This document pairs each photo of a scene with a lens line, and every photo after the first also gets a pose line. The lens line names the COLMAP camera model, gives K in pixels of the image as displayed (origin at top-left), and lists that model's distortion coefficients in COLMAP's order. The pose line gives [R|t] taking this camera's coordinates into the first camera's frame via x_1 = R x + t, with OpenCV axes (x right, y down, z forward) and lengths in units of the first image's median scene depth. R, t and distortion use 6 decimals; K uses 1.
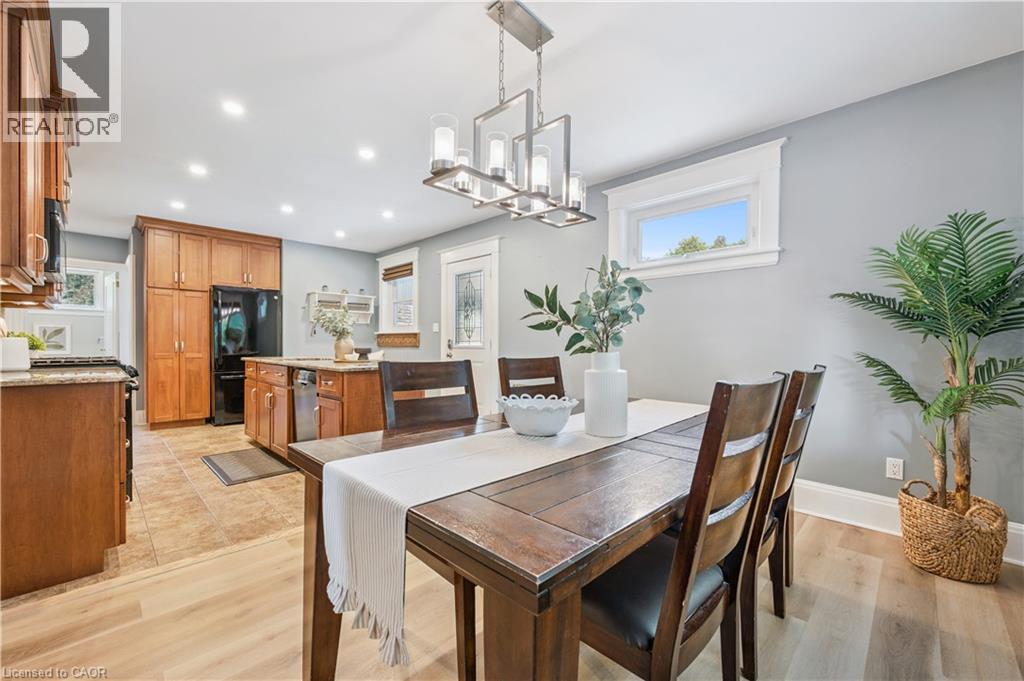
lens RADIAL K [[410.3, 0, 512.1], [0, 410.3, 343.5], [0, 0, 1]] dist [0.010285, -0.000247]
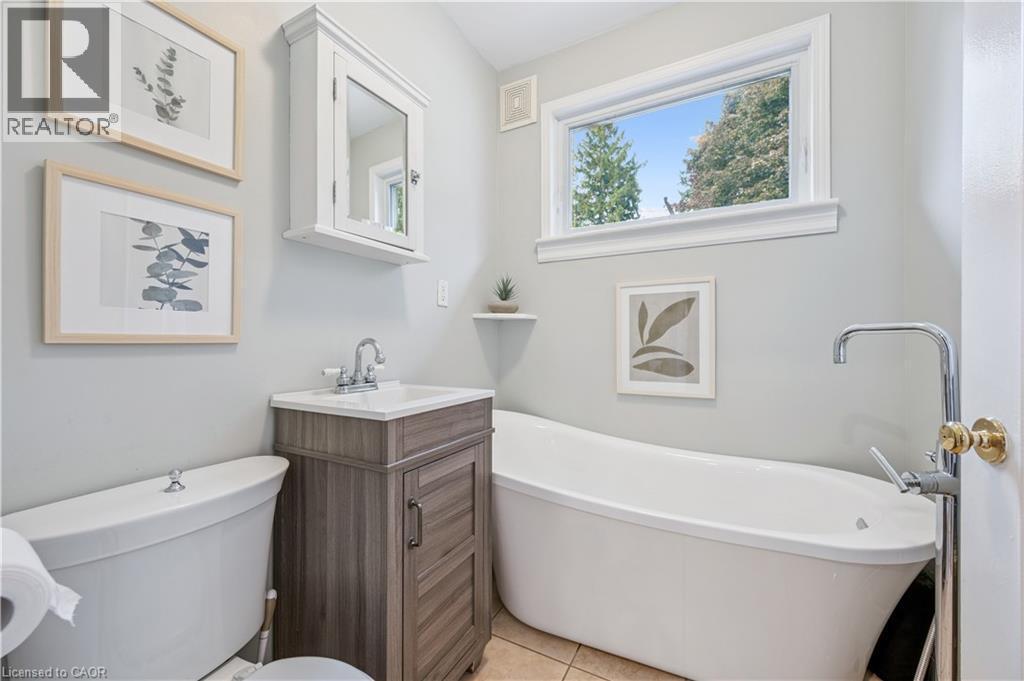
lens RADIAL K [[410.3, 0, 511.5], [0, 410.3, 341.4], [0, 0, 1]] dist [0.010285, -0.000247]
pose [[0.280702, -0.005020, -0.959782, -0.872561], [0.000885, 0.999987, -0.004971, -0.007997], [0.959795, 0.000546, 0.280703, 0.825703]]
